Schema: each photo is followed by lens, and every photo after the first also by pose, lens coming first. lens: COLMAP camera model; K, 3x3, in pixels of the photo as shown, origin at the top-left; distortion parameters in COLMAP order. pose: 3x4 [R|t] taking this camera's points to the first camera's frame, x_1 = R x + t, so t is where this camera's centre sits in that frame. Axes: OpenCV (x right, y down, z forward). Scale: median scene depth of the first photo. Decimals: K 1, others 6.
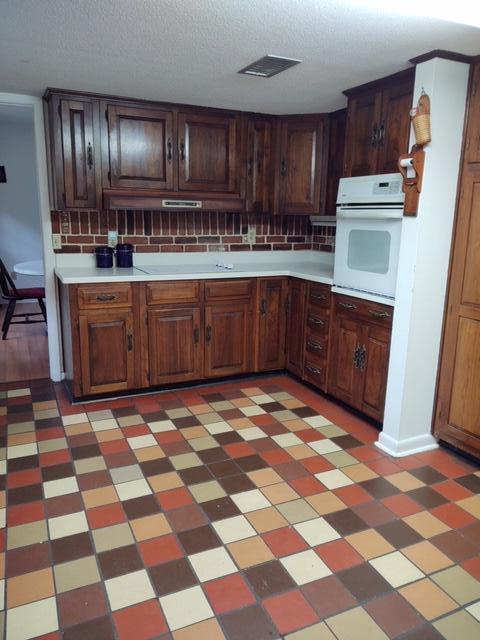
lens RADIAL K [[475.1, 0, 240.0], [0, 475.1, 320.0], [0, 0, 1]] dist [0.014369, -0.059037]
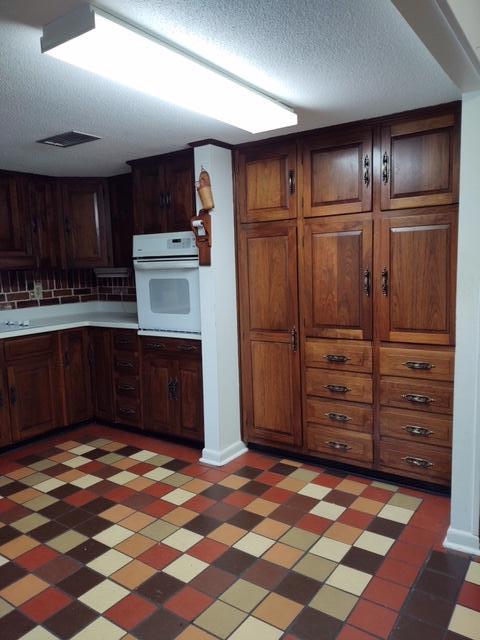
lens RADIAL K [[475.1, 0, 240.0], [0, 475.1, 320.0], [0, 0, 1]] dist [0.014369, -0.059037]
pose [[0.867401, -0.102081, 0.487026, -0.153132], [0.150695, 0.986660, -0.061585, 0.010226], [-0.474243, 0.126811, 0.871213, -0.088881]]
